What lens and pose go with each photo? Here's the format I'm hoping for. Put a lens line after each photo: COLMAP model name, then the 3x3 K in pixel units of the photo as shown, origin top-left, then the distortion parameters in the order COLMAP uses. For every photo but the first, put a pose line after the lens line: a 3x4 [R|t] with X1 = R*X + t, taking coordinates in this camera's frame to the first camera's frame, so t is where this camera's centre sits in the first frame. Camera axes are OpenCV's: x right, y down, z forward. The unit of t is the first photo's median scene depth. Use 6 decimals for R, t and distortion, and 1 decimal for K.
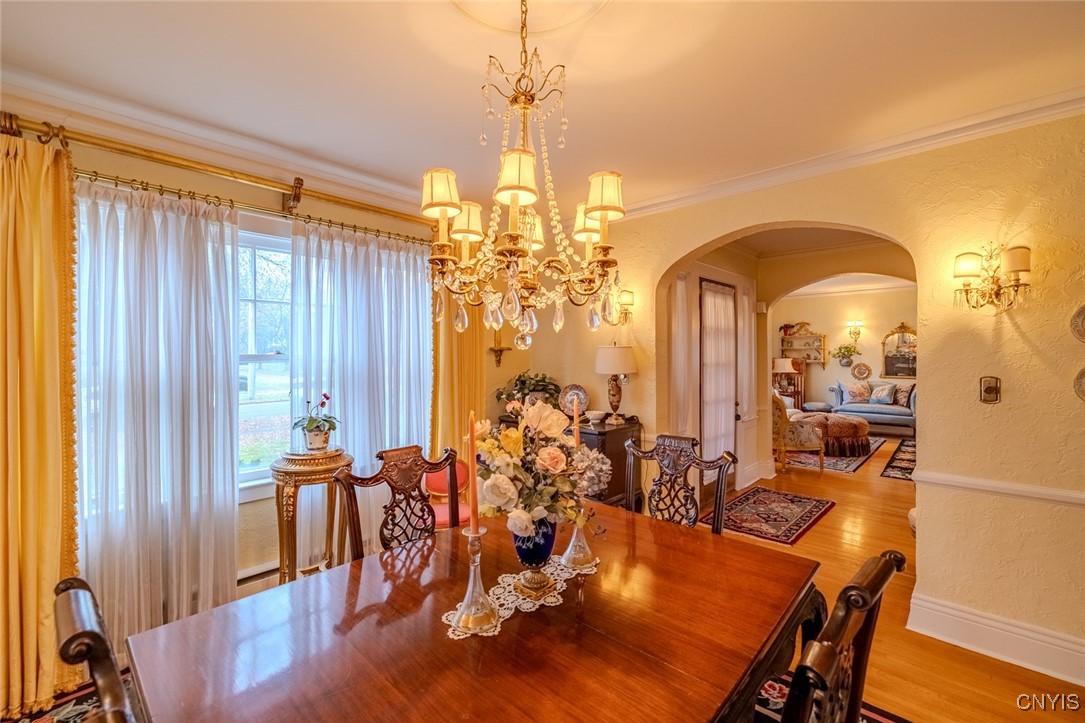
lens RADIAL K [[467.4, 0, 539.6], [0, 467.4, 359.6], [0, 0, 1]] dist [0.003404, 0.000179]
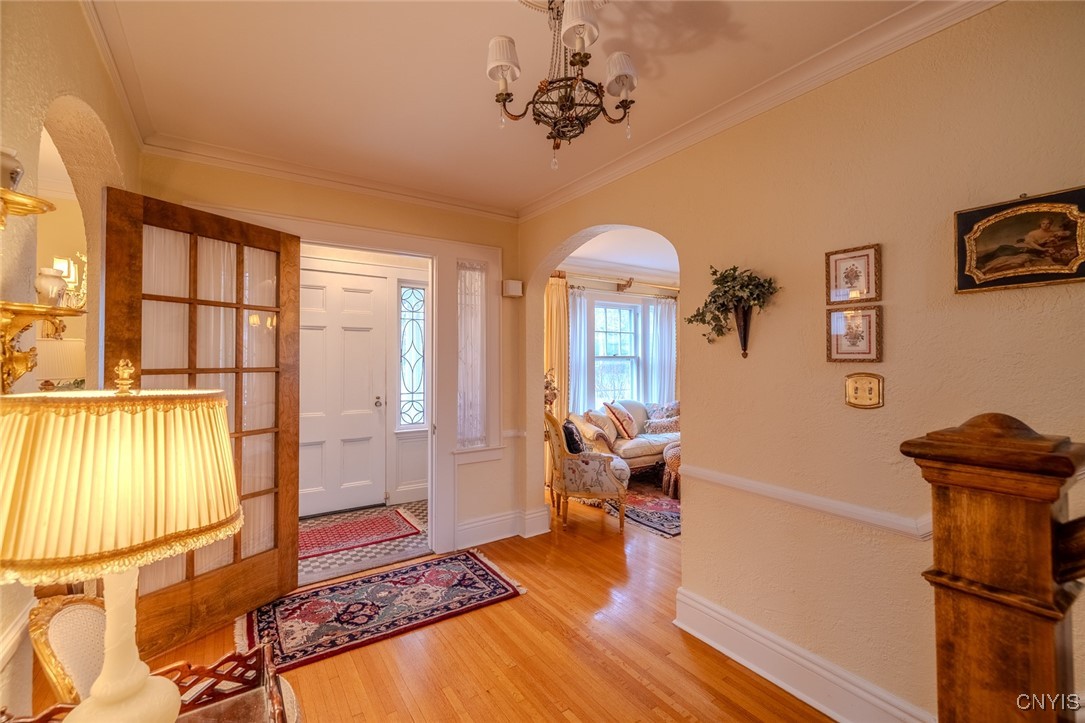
lens RADIAL K [[467.4, 0, 544.0], [0, 467.4, 357.3], [0, 0, 1]] dist [0.003404, 0.000179]
pose [[0.972987, 0.001620, -0.230852, 0.822444], [-0.004338, 0.999927, -0.011266, -0.001794], [0.230817, 0.011963, 0.972924, 0.408098]]
